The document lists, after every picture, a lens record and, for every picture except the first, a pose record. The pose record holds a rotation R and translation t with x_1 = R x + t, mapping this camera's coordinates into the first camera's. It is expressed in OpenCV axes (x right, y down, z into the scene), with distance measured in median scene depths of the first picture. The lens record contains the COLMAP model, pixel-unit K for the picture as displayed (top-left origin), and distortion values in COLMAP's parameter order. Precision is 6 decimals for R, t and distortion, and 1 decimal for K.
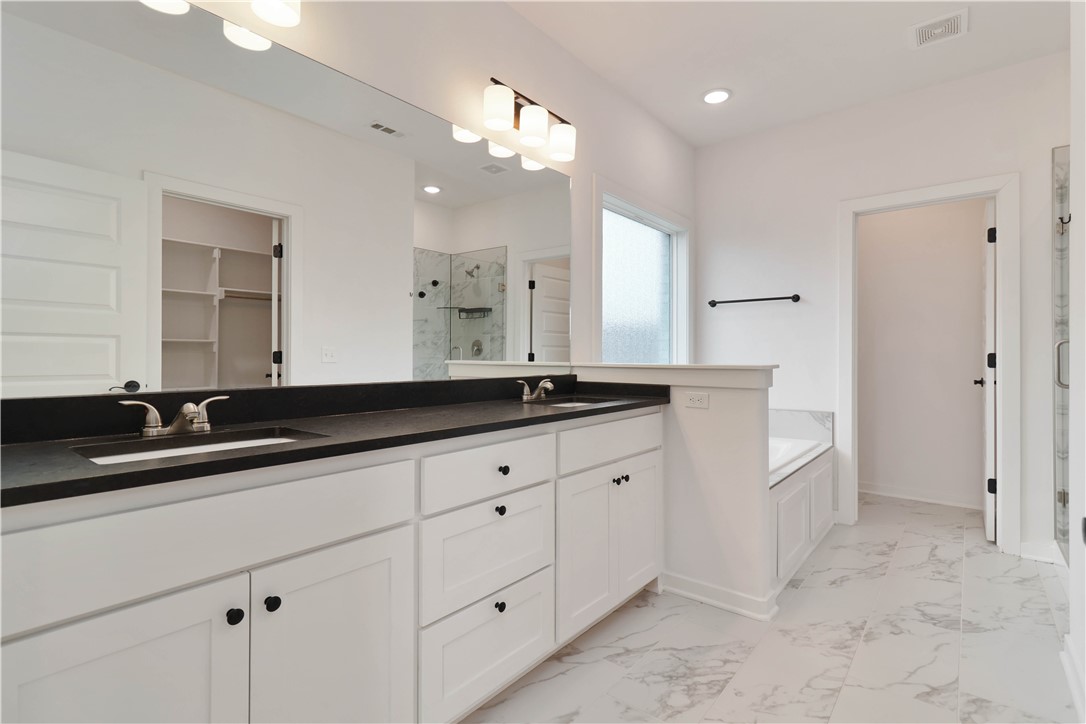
lens RADIAL K [[512.3, 0, 551.4], [0, 512.3, 352.8], [0, 0, 1]] dist [-0.000030, -0.000478]
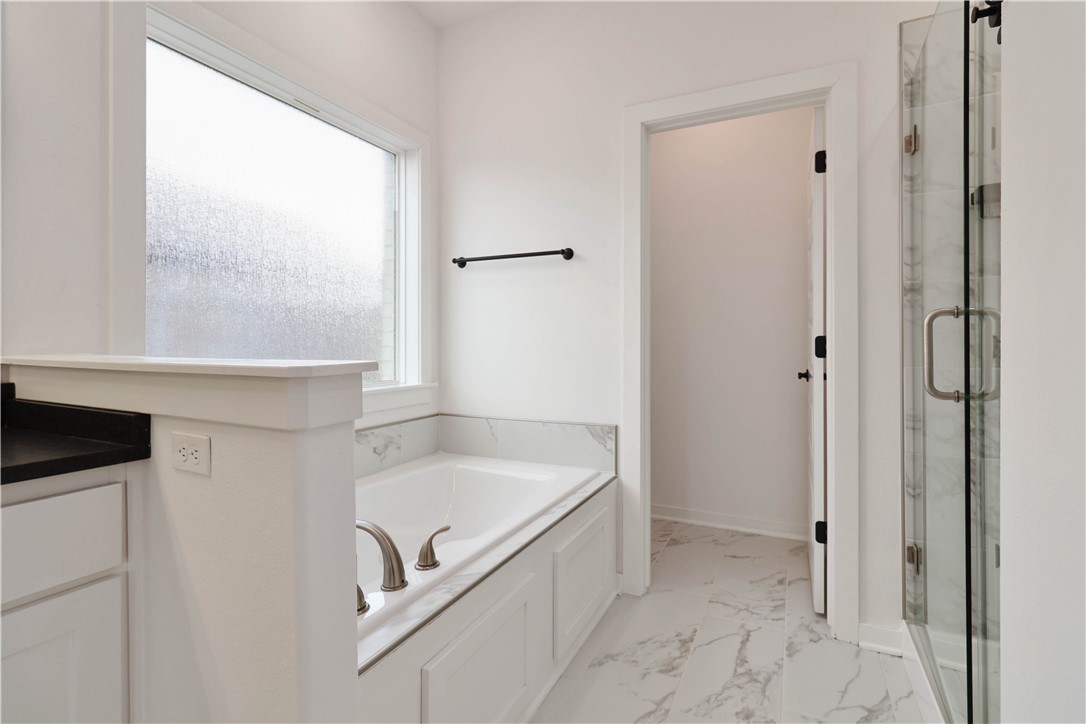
lens RADIAL K [[509.9, 0, 548.9], [0, 509.9, 338.4], [0, 0, 1]] dist [-0.008738, 0.000151]
pose [[0.971936, -0.000407, 0.235243, 0.373721], [0.000696, 0.999999, -0.001145, 0.004663], [-0.235243, 0.001276, 0.971936, 0.457006]]
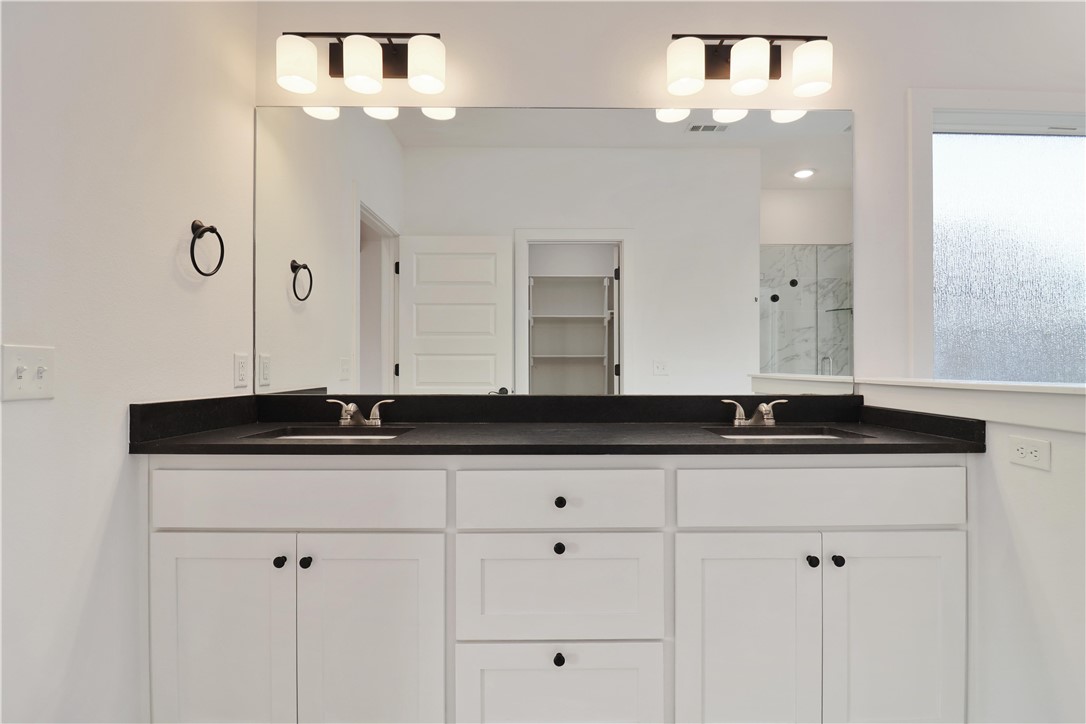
lens RADIAL K [[510.8, 0, 516.5], [0, 510.8, 358.8], [0, 0, 1]] dist [0.001210, -0.021143]
pose [[0.626713, -0.017101, -0.779063, 0.286156], [0.007329, 0.999844, -0.016052, 0.001752], [0.779216, 0.004351, 0.626740, 0.220182]]
